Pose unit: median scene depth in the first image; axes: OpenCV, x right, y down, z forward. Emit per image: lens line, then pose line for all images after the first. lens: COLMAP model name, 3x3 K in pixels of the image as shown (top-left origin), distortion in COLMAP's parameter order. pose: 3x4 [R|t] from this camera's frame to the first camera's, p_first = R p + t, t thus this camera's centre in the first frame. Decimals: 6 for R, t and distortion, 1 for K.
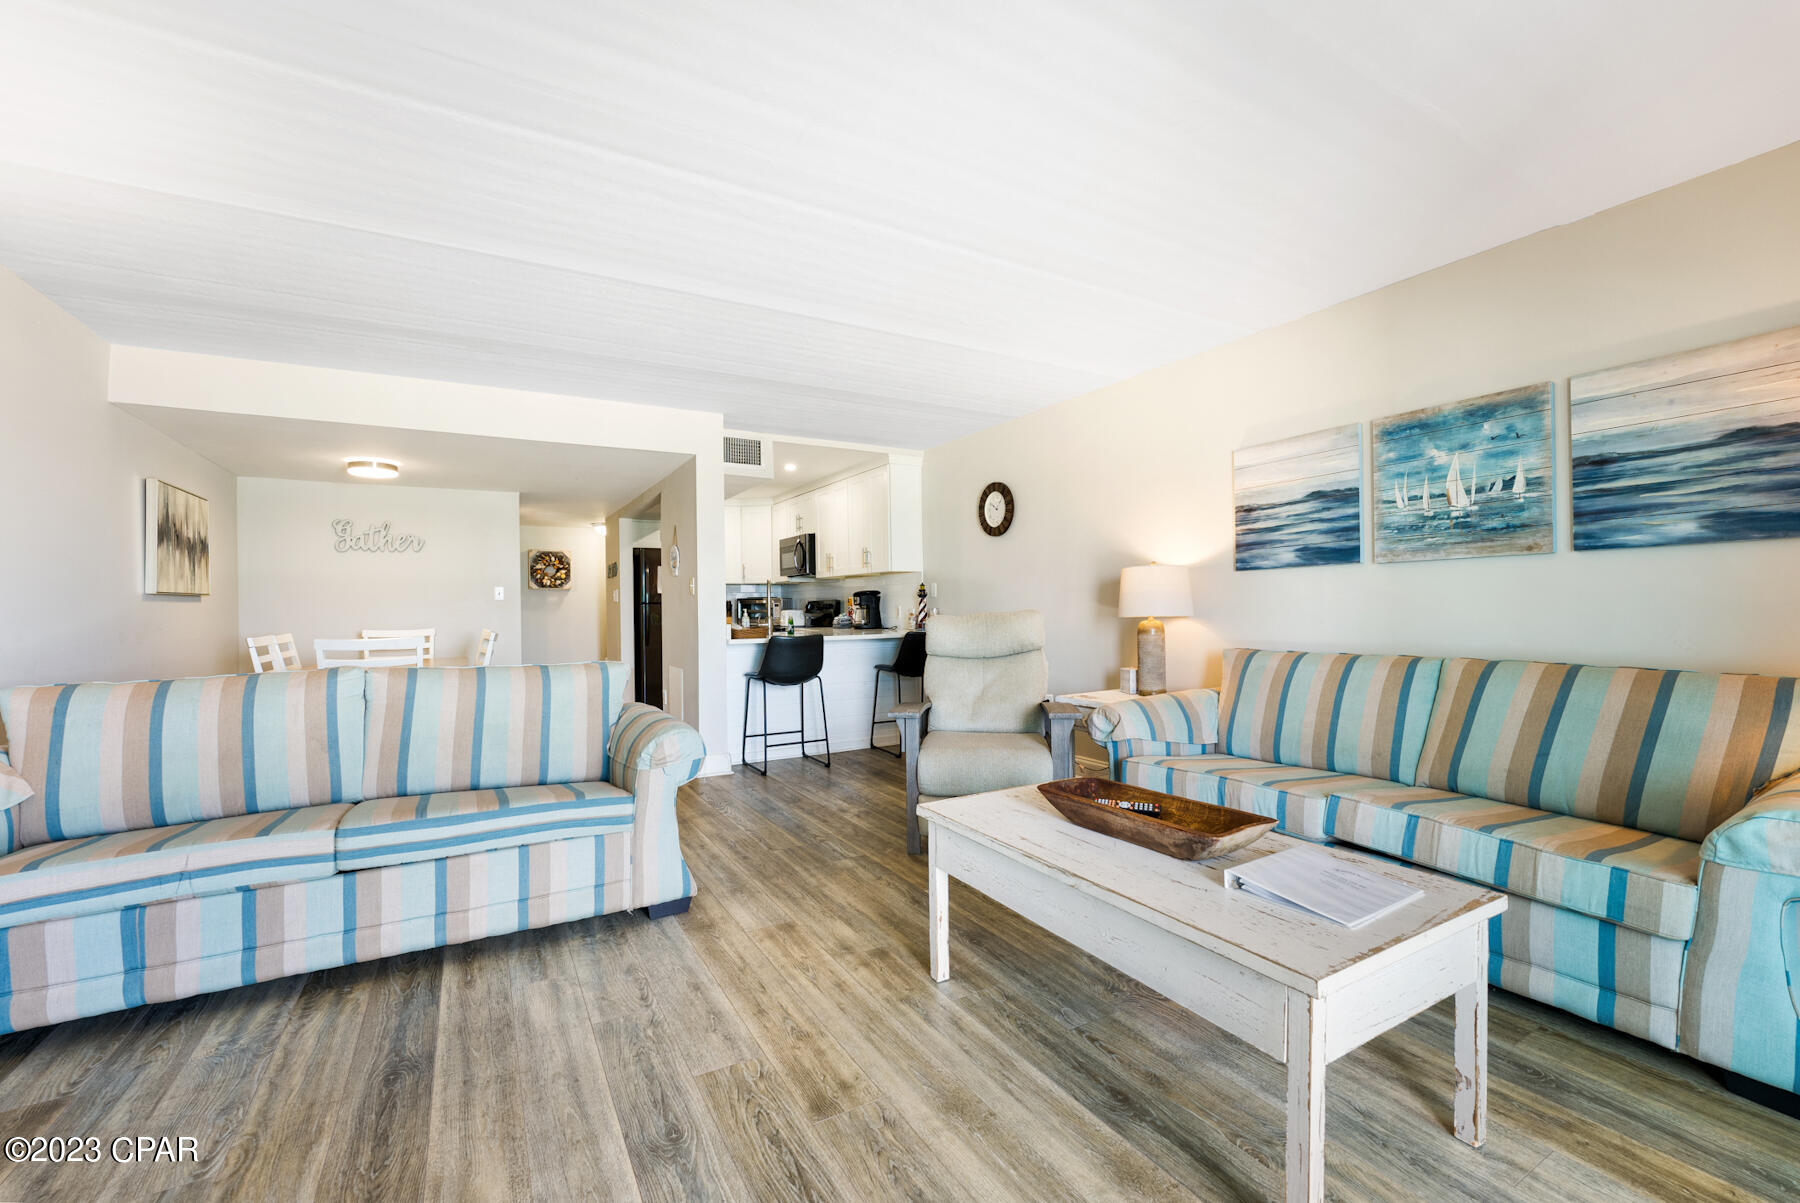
lens RADIAL K [[749.1, 0, 900.0], [0, 749.1, 601.5], [0, 0, 1]] dist [-0.017547, 0.000233]
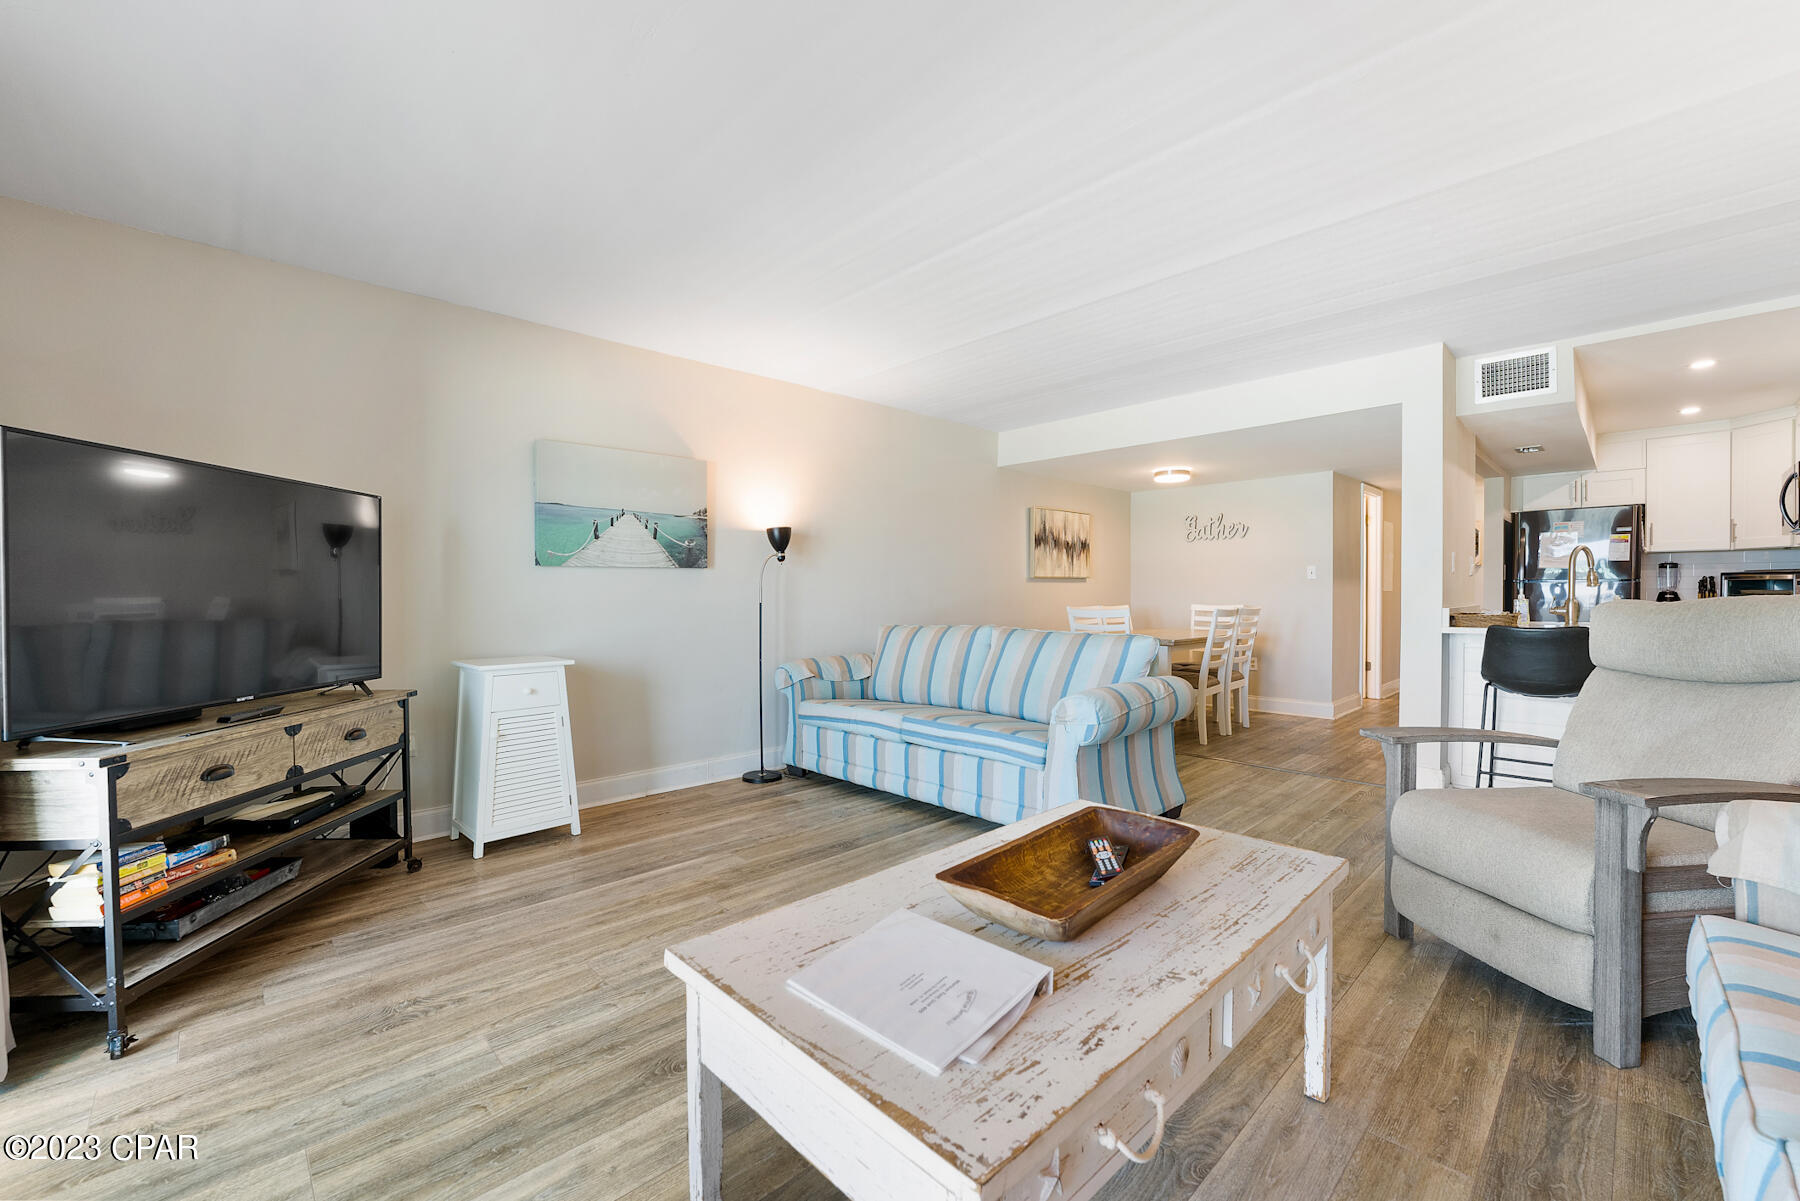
lens RADIAL K [[737.7, 0, 895.0], [0, 737.7, 597.1], [0, 0, 1]] dist [-0.017799, 0.000868]
pose [[0.231515, 0.016125, -0.972698, 0.514169], [0.004854, 0.999831, 0.017730, 0.001776], [0.972819, -0.008826, 0.231398, 0.341248]]
